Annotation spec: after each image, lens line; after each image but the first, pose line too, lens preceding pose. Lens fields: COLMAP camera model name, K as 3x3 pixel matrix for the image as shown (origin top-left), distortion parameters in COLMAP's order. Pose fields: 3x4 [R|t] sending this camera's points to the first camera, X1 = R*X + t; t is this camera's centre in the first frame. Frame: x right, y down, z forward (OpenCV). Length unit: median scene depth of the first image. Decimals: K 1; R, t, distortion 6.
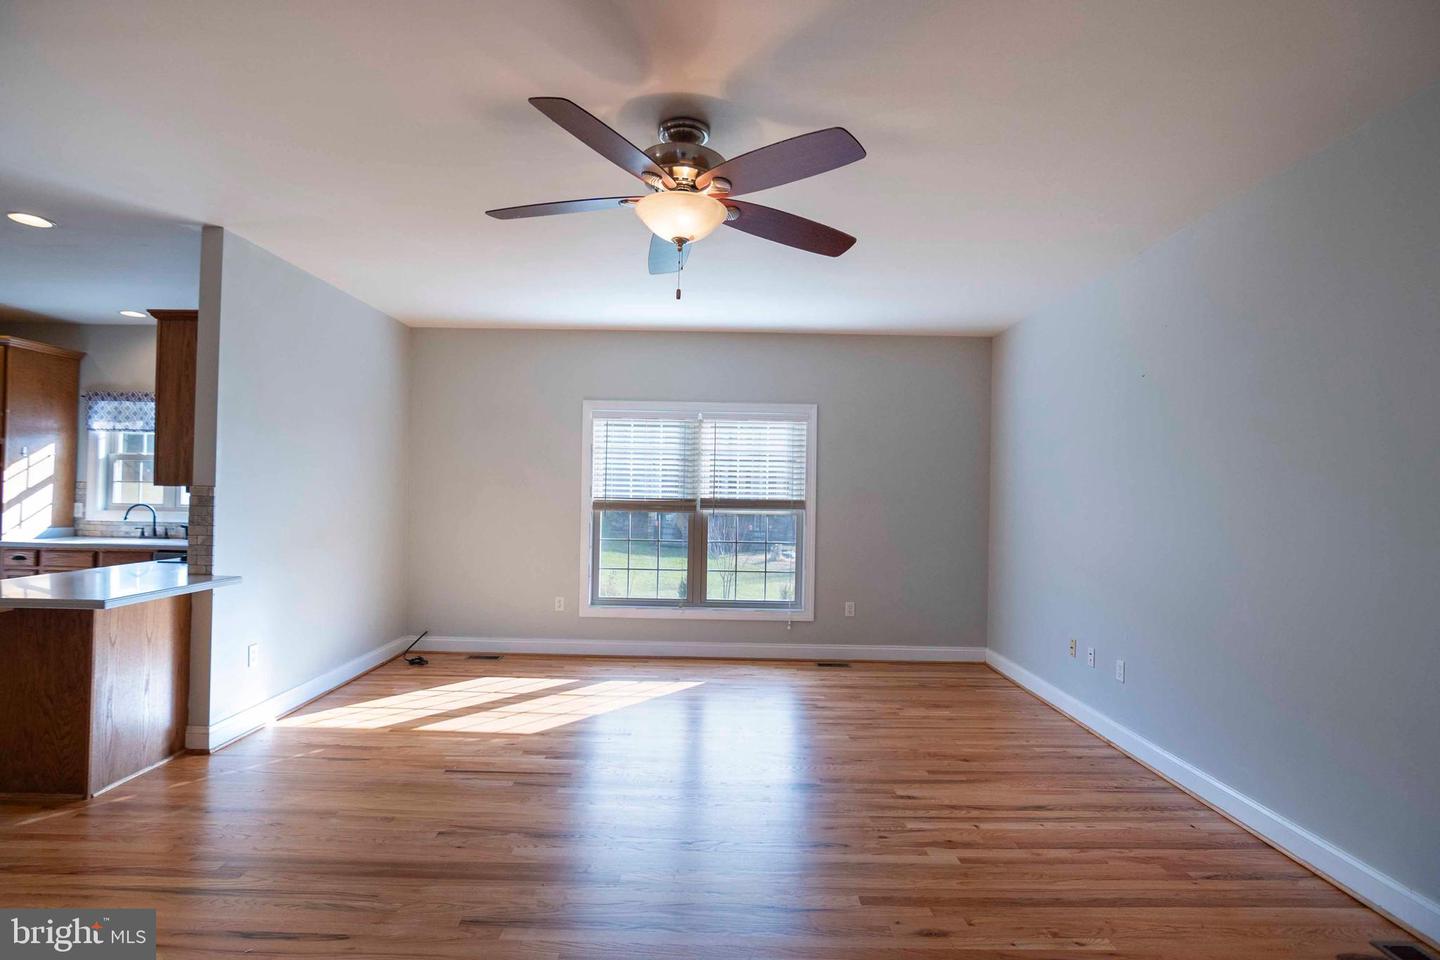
lens RADIAL K [[702.6, 0, 707.5], [0, 702.6, 486.6], [0, 0, 1]] dist [-0.034288, 0.010390]
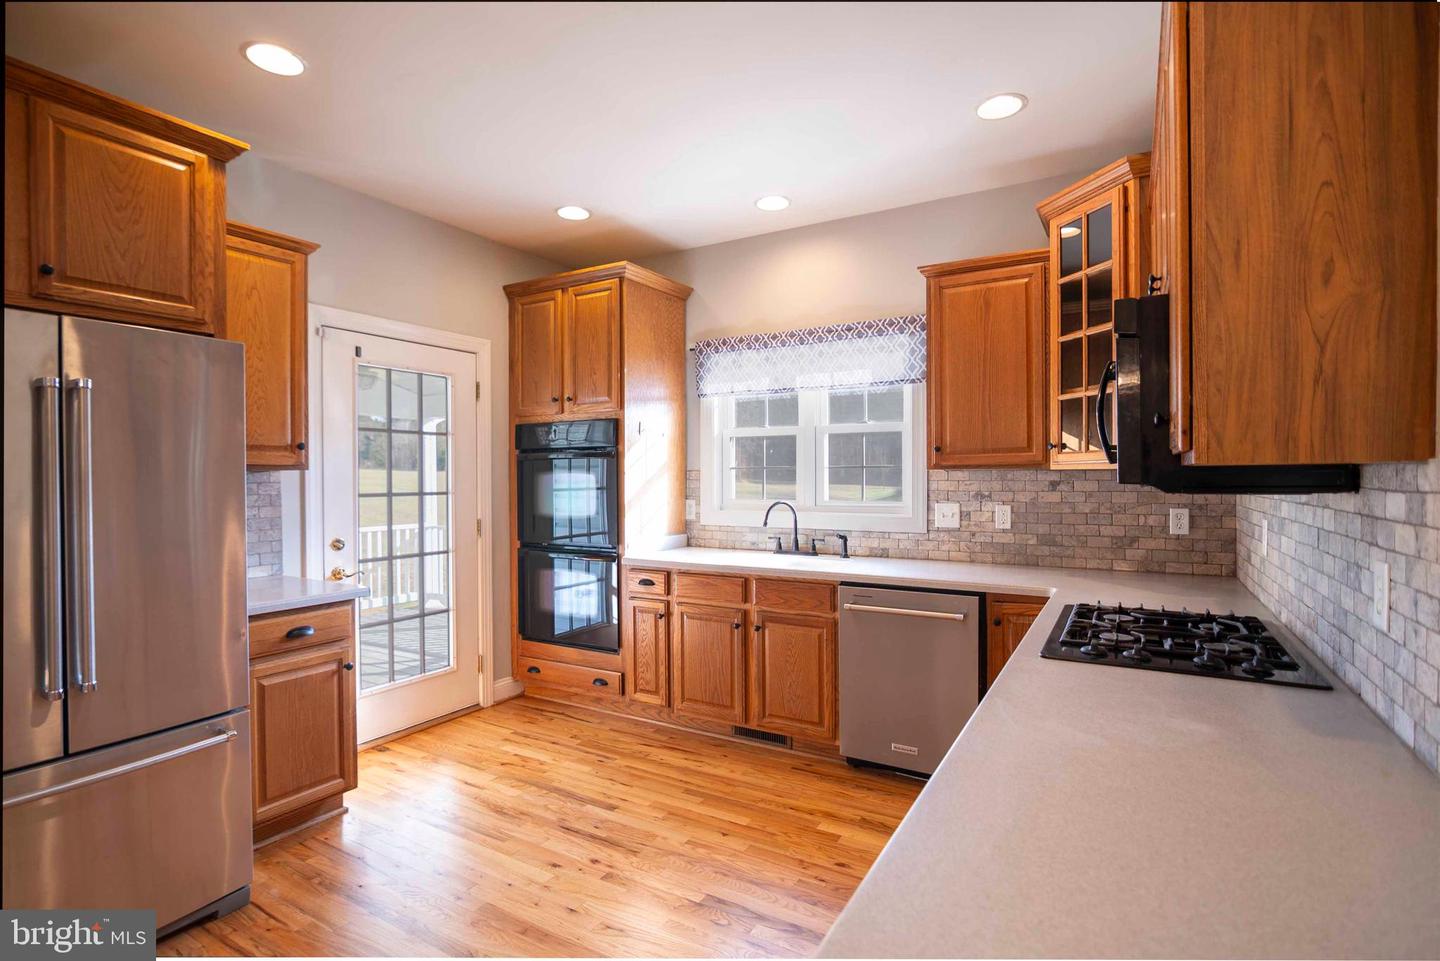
lens RADIAL K [[702.6, 0, 707.5], [0, 702.6, 487.1], [0, 0, 1]] dist [-0.034288, 0.010390]
pose [[0.854807, -0.014895, -0.518732, -0.522177], [0.027236, 0.999498, 0.016181, -0.000965], [0.518231, -0.027960, 0.854784, 0.385789]]
